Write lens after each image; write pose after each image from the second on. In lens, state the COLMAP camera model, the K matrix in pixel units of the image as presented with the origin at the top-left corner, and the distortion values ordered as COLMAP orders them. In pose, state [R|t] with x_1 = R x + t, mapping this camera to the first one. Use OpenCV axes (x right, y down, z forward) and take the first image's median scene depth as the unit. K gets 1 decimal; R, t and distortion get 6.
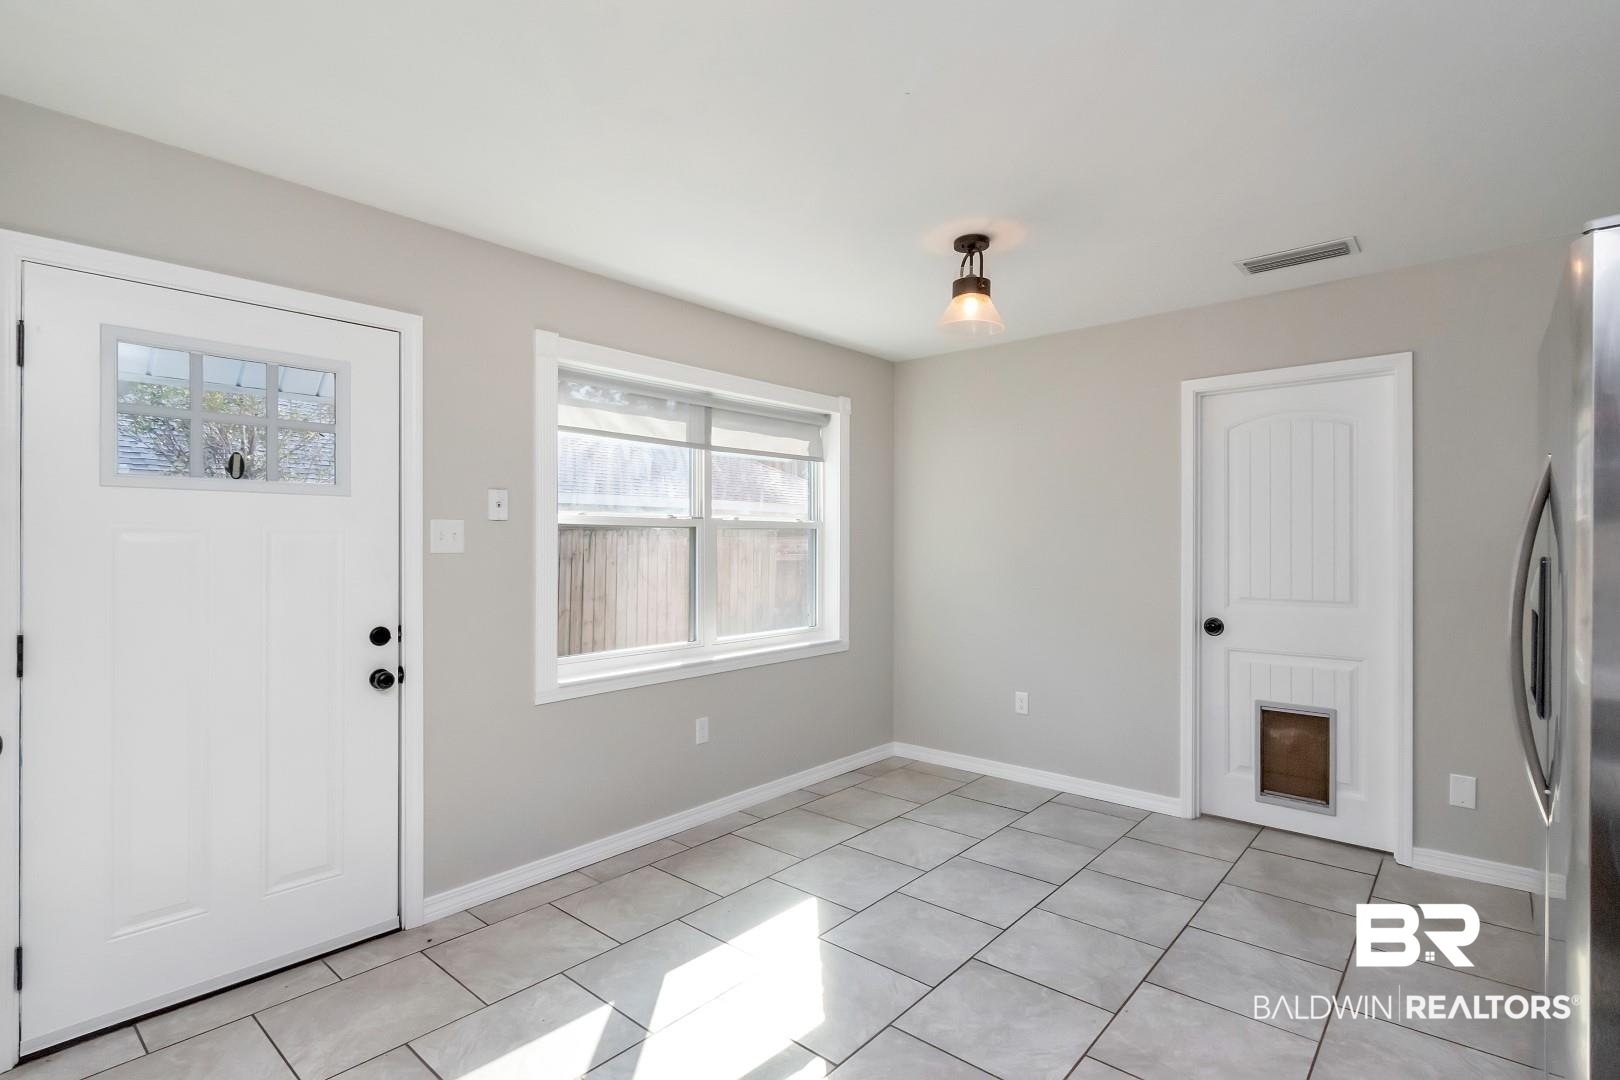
lens RADIAL K [[775.5, 0, 809.6], [0, 775.5, 543.5], [0, 0, 1]] dist [-0.000006, -0.000001]
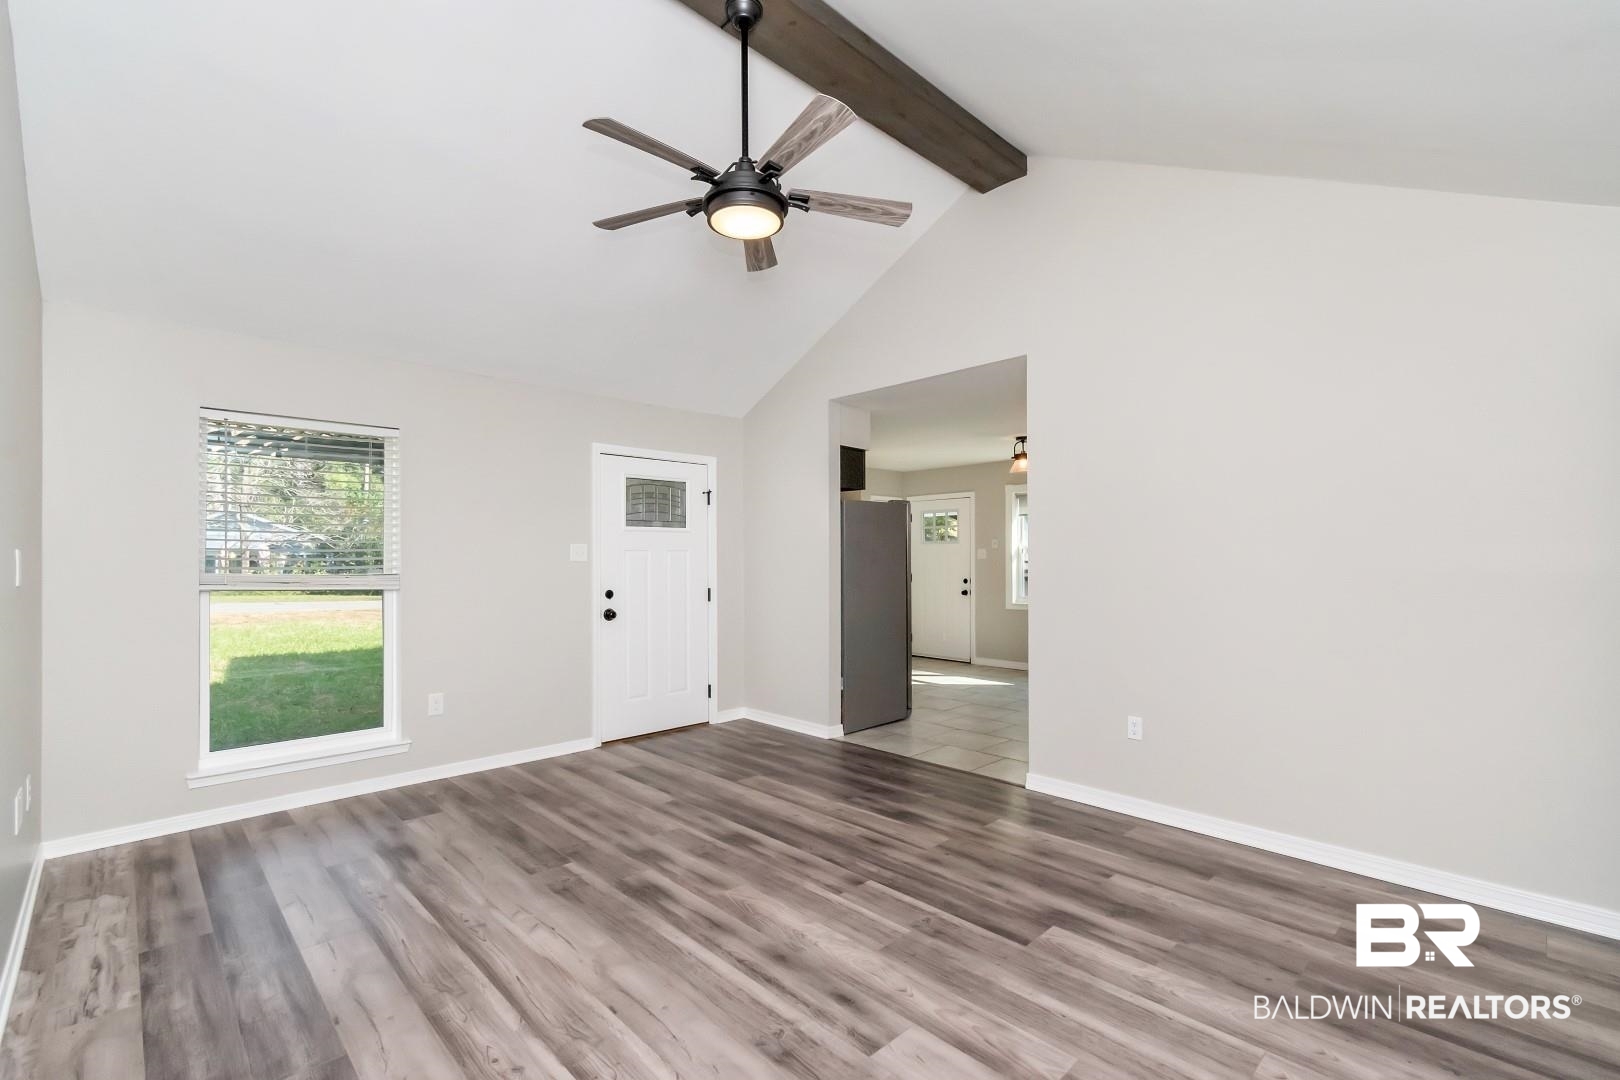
lens RADIAL K [[731.1, 0, 809.5], [0, 731.1, 546.7], [0, 0, 1]] dist [0.004531, -0.003091]
pose [[-0.088703, -0.010313, -0.996005, 2.874841], [0.005496, 0.999926, -0.010843, -0.010172], [0.996043, -0.006436, -0.088639, 0.547761]]
